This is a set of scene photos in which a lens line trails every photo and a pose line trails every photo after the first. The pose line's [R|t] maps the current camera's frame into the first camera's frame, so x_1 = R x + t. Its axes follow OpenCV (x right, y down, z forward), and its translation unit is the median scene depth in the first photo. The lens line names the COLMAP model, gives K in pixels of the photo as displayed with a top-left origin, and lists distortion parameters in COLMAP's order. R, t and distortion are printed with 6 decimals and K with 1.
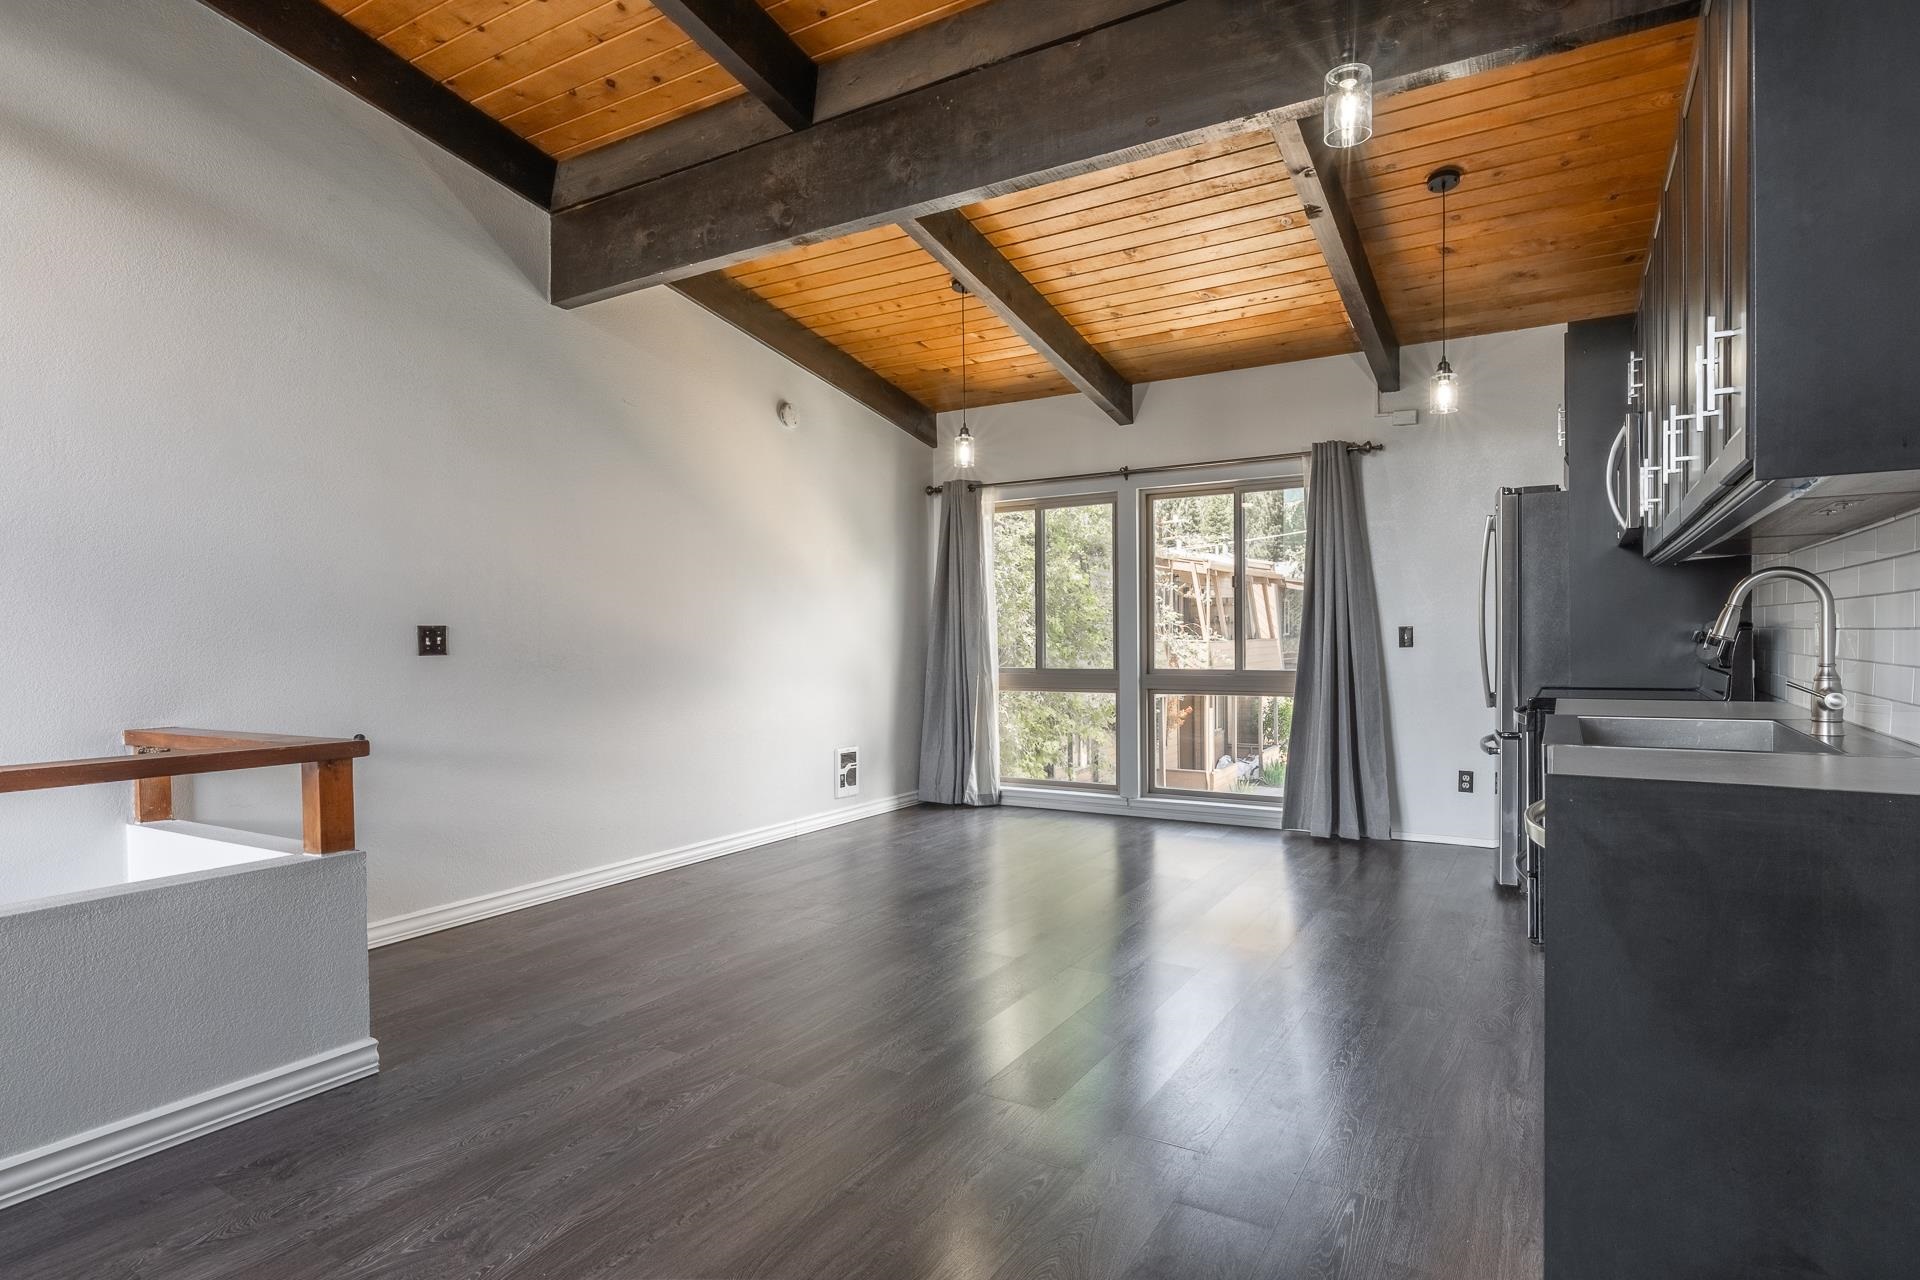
lens RADIAL K [[1016.2, 0, 956.2], [0, 1016.2, 645.6], [0, 0, 1]] dist [-0.001349, -0.002701]
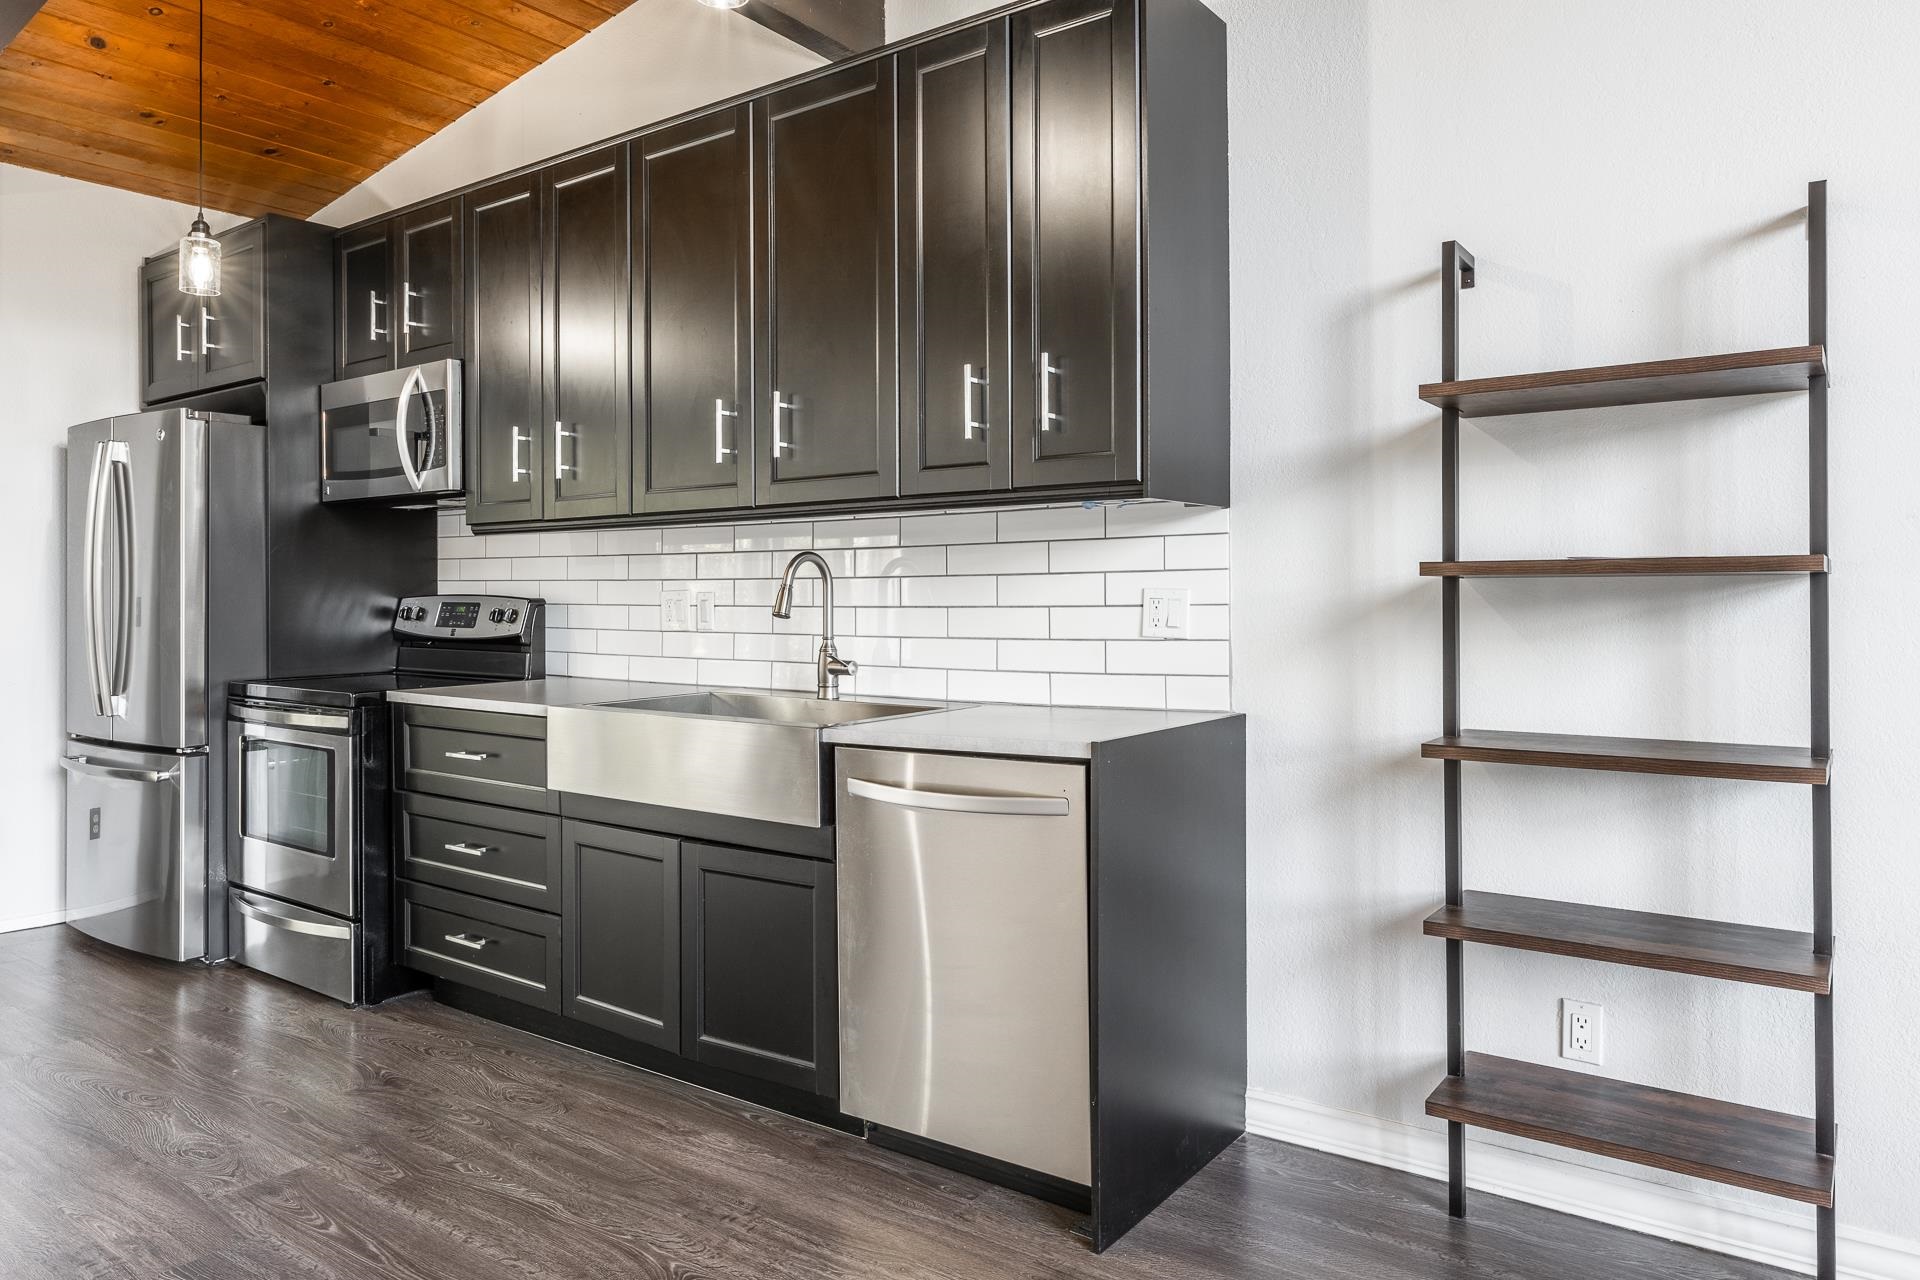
lens RADIAL K [[1287.0, 0, 954.1], [0, 1287.0, 588.6], [0, 0, 1]] dist [0.001314, -0.002685]
pose [[0.102813, 0.007023, 0.994676, -0.245757], [0.013656, 0.999871, -0.008471, -0.009545], [-0.994607, 0.014455, 0.102703, 0.287286]]
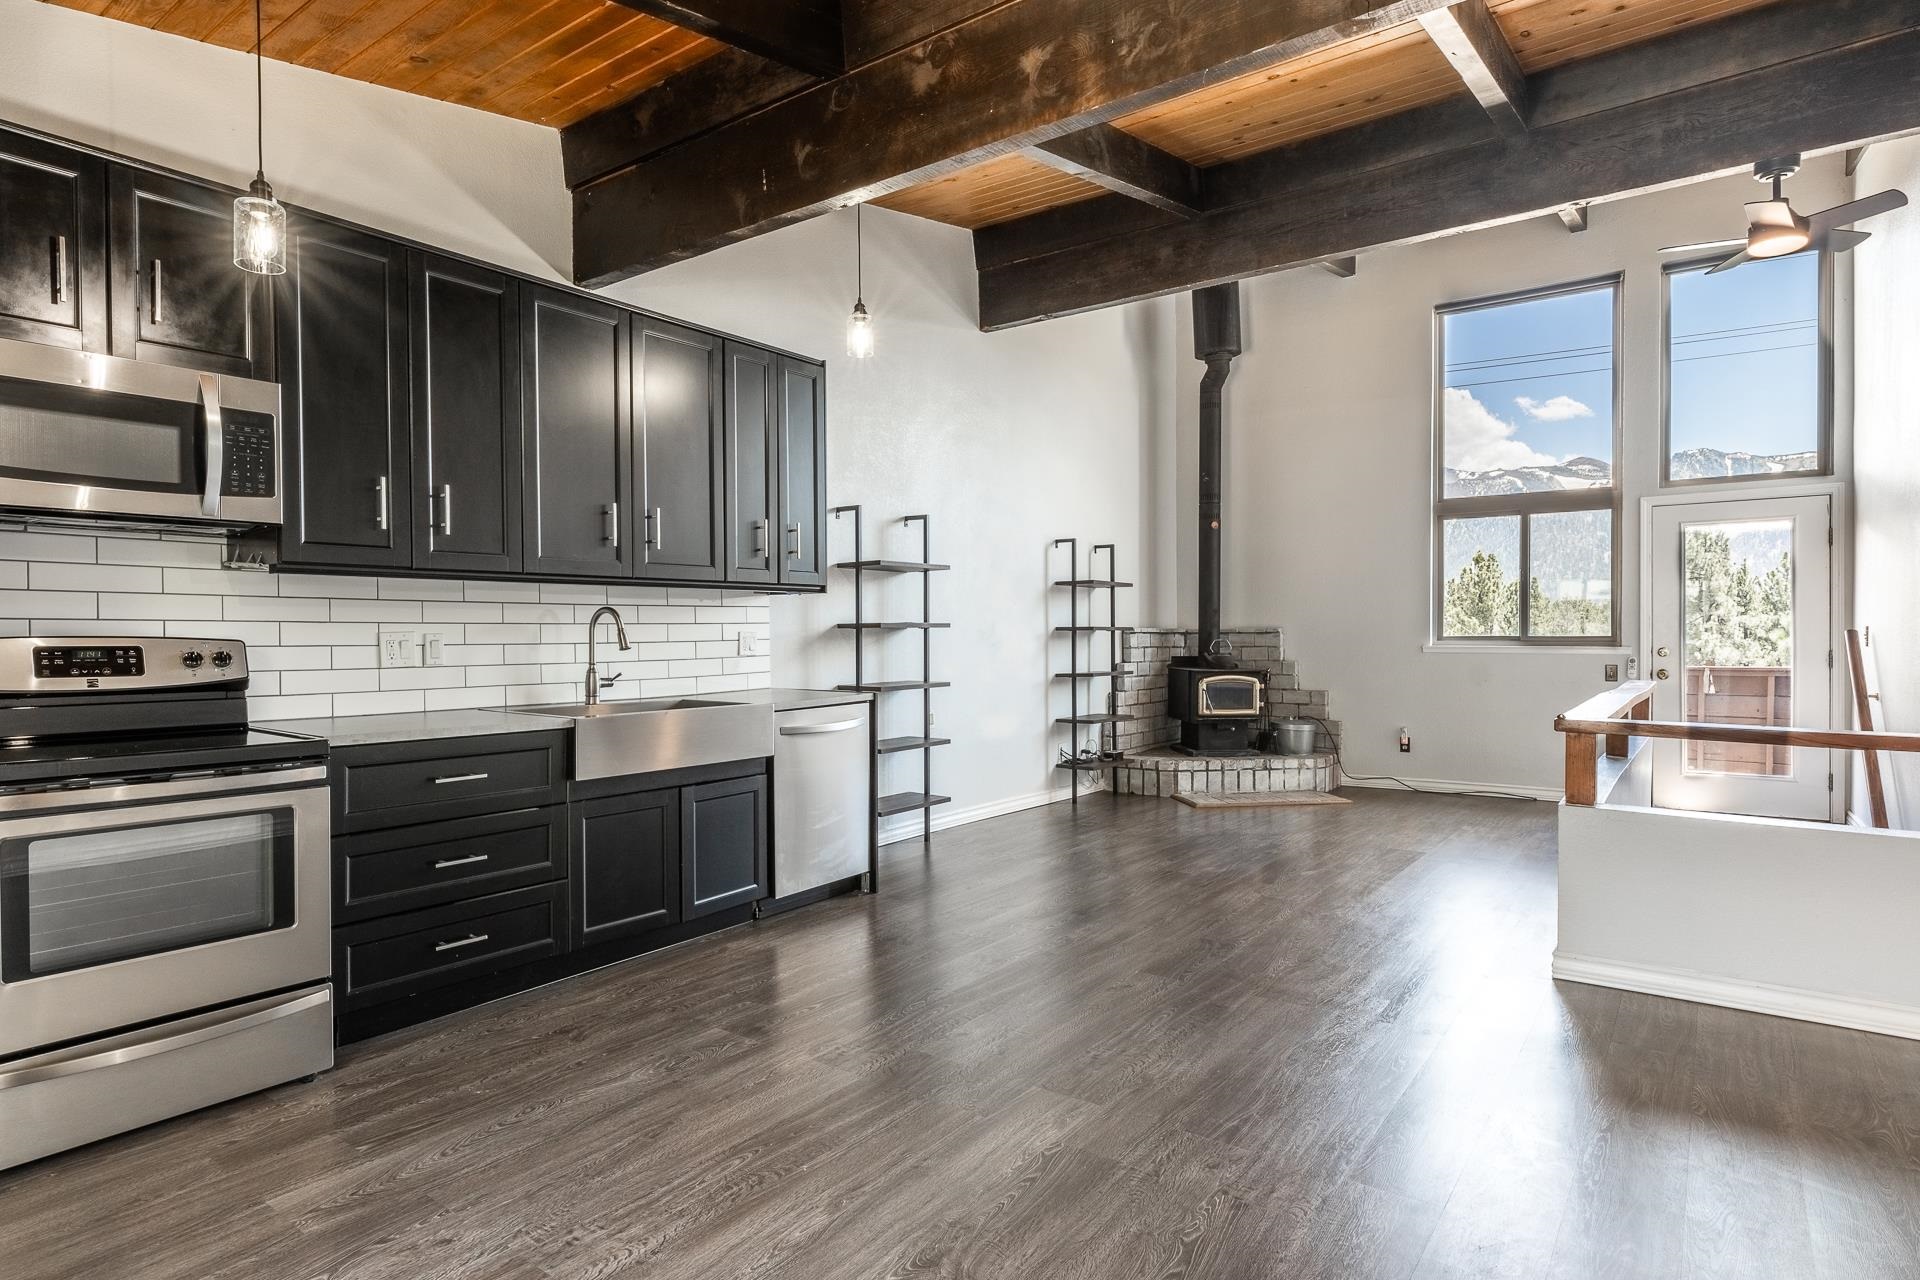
lens RADIAL K [[1016.2, 0, 933.1], [0, 1016.2, 652.1], [0, 0, 1]] dist [-0.001349, -0.002701]
pose [[-0.992857, 0.008302, 0.119025, 0.028302], [0.011645, 0.999556, 0.027424, -0.017744], [-0.118744, 0.028614, -0.992513, 1.107454]]
